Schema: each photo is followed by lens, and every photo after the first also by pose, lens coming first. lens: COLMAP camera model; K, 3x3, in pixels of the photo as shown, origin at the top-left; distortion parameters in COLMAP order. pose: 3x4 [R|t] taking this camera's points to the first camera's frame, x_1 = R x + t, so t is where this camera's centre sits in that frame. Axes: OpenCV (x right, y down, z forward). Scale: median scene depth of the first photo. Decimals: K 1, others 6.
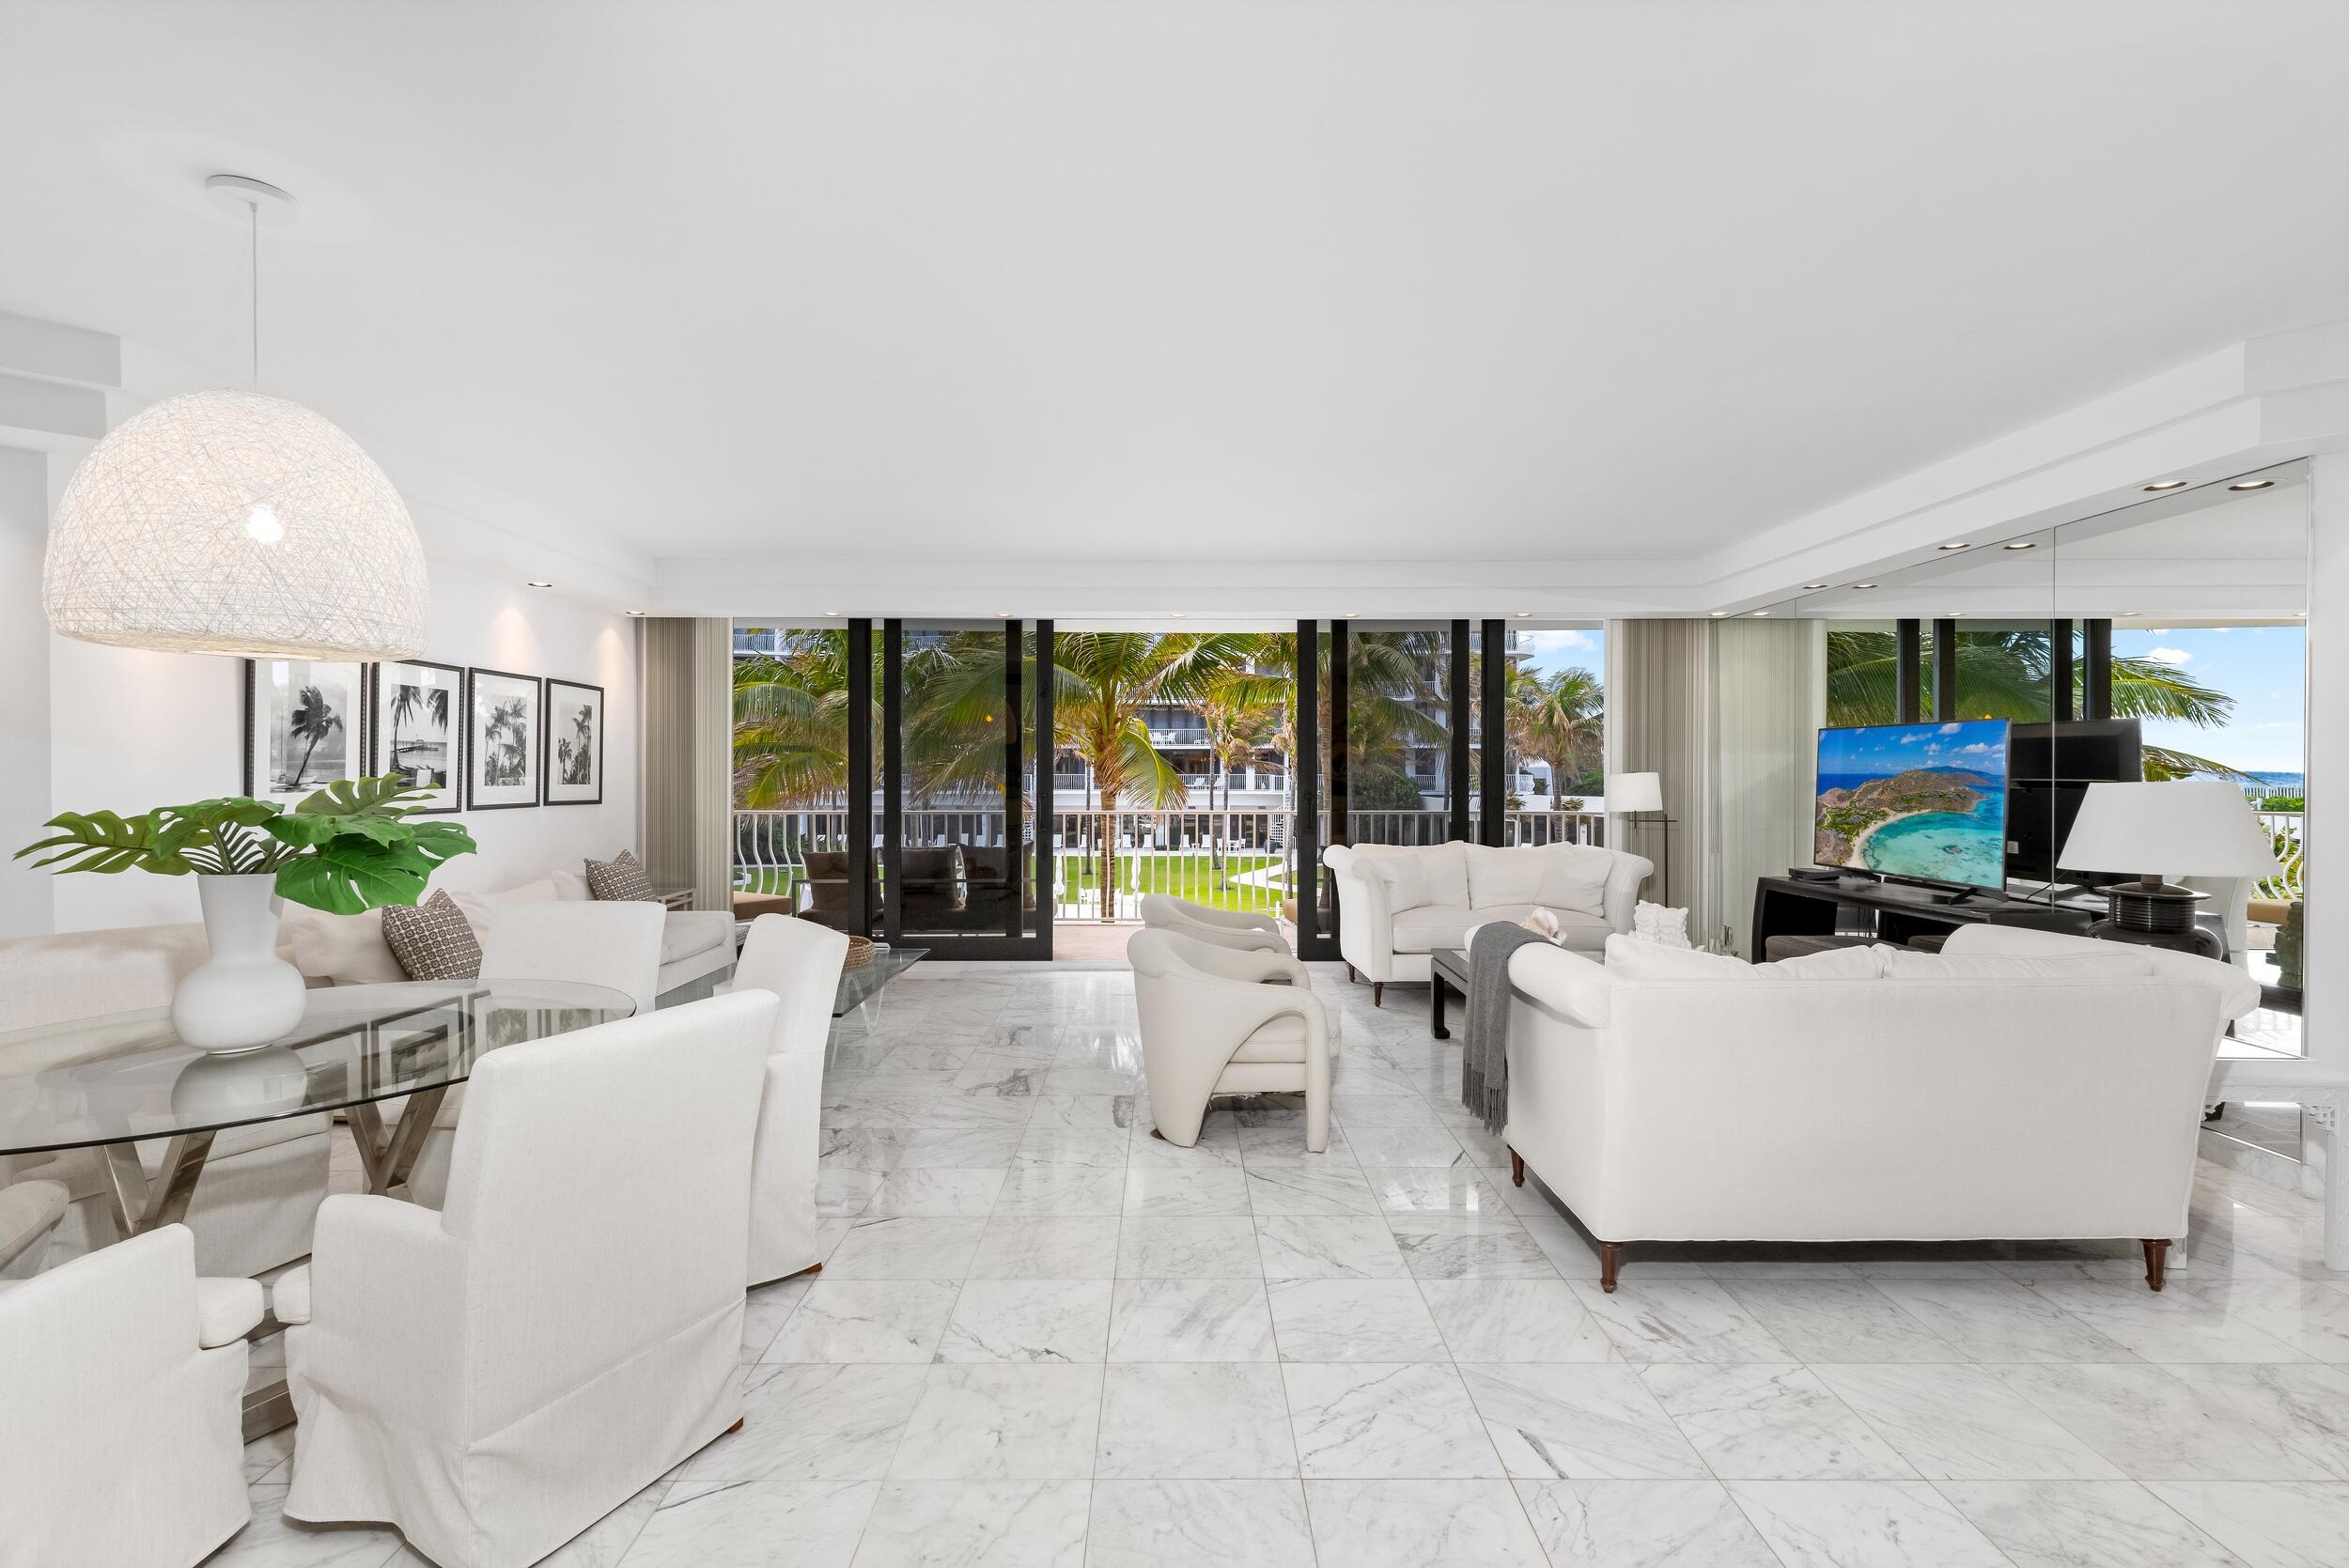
lens RADIAL K [[1062.2, 0, 1187.5], [0, 1062.2, 761.1], [0, 0, 1]] dist [0.001091, -0.000139]
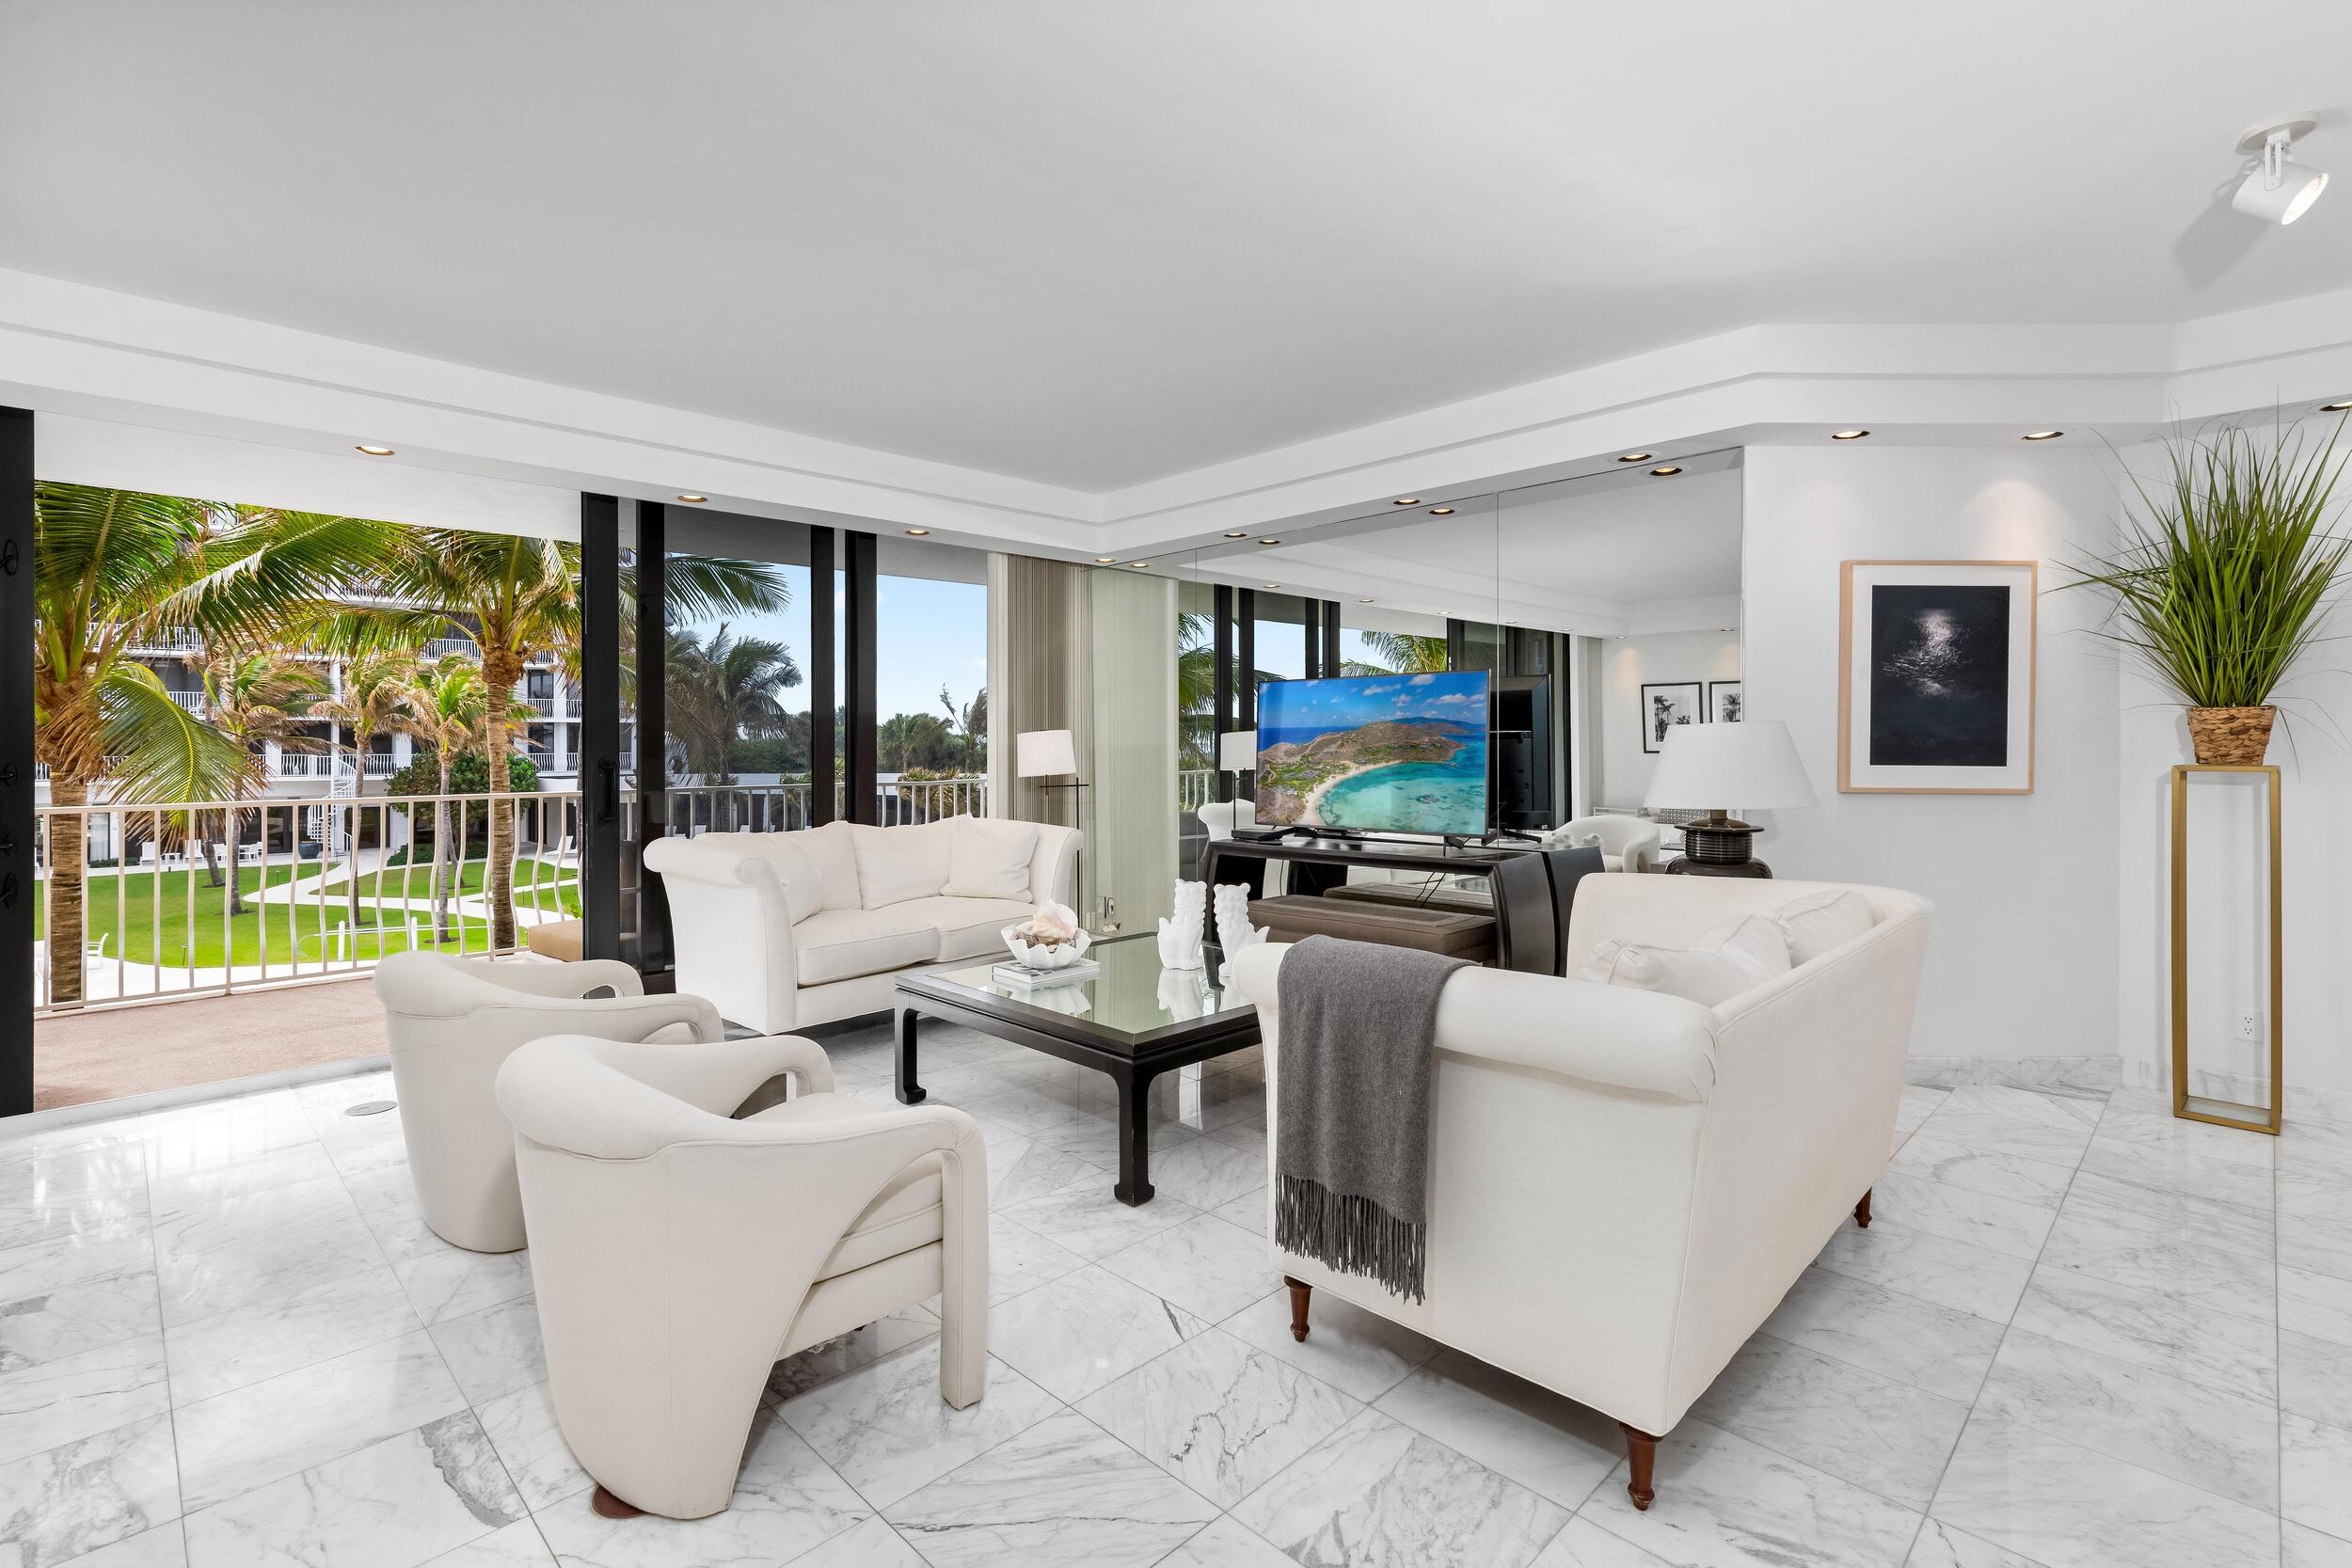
lens RADIAL K [[1063.5, 0, 1171.4], [0, 1063.5, 731.1], [0, 0, 1]] dist [0.001091, -0.000139]
pose [[0.718523, 0.005949, 0.695478, -0.126925], [-0.000490, 0.999967, -0.008048, 0.022918], [-0.695503, 0.005442, 0.718502, 0.380708]]
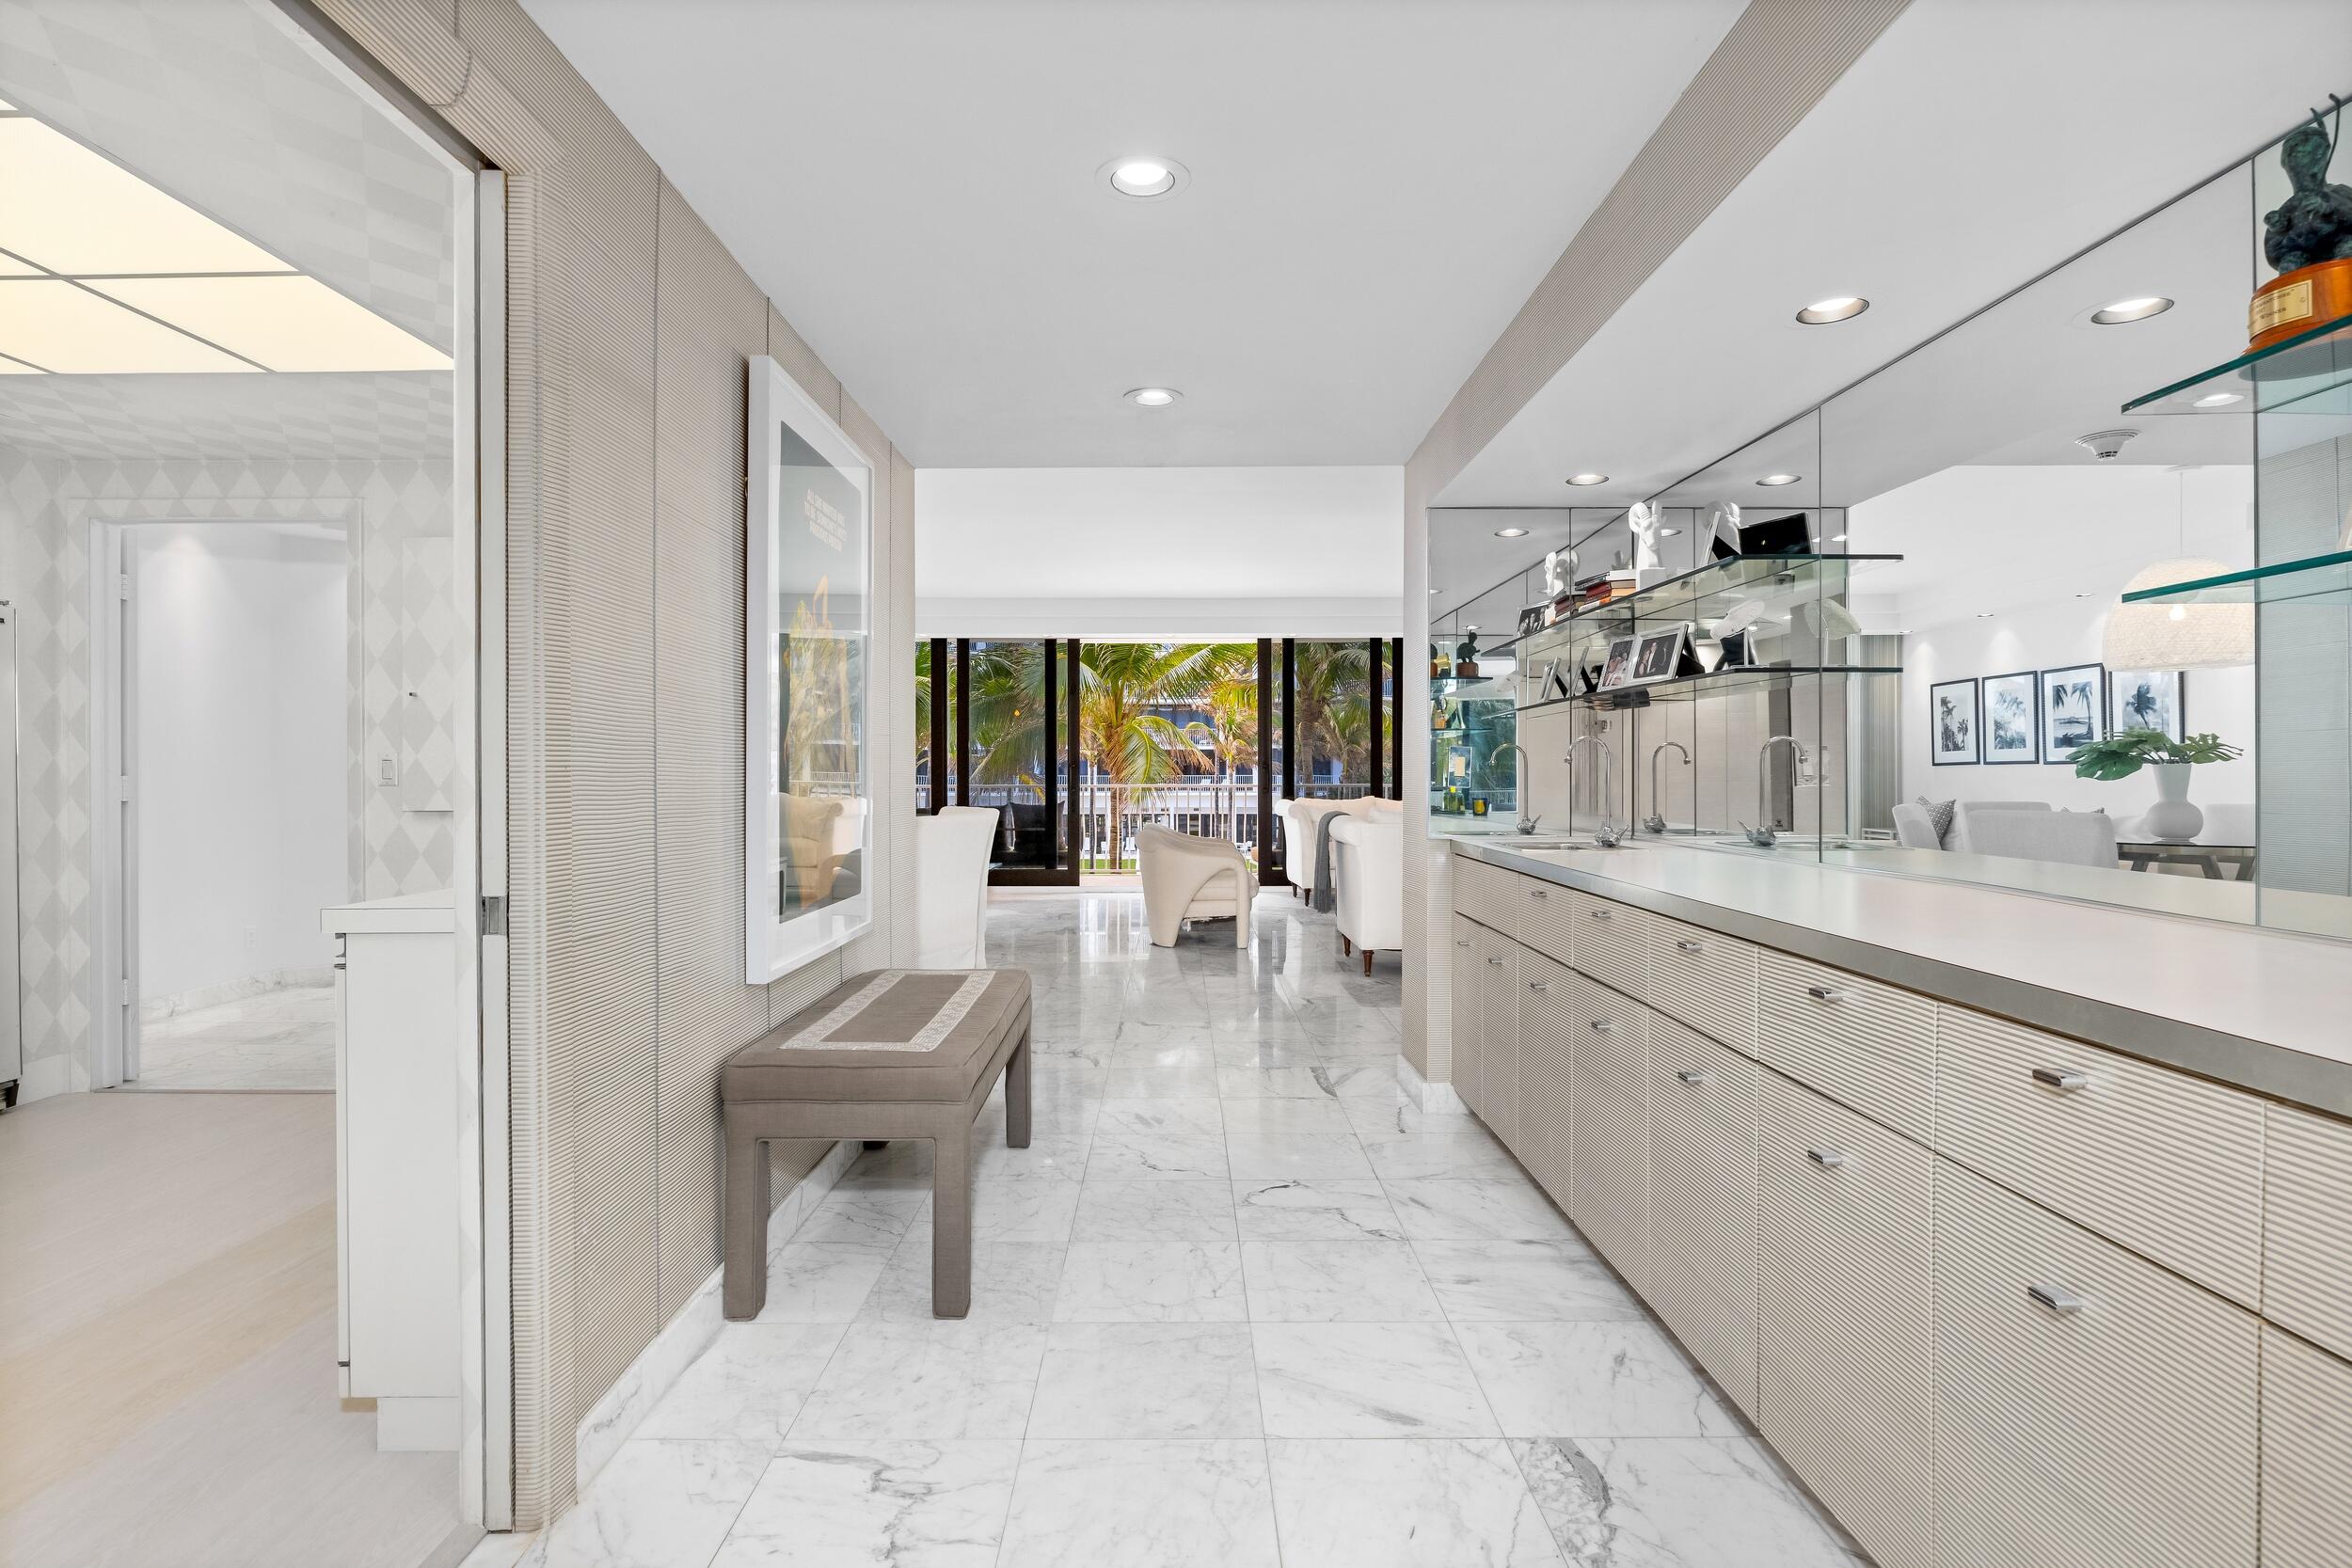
lens RADIAL K [[1146.6, 0, 1181.7], [0, 1146.6, 768.5], [0, 0, 1]] dist [-0.008914, 0.000515]
pose [[0.999922, -0.002104, -0.012323, 0.032609], [0.002150, 0.999991, 0.003698, 0.041248], [0.012315, -0.003724, 0.999917, -0.668659]]
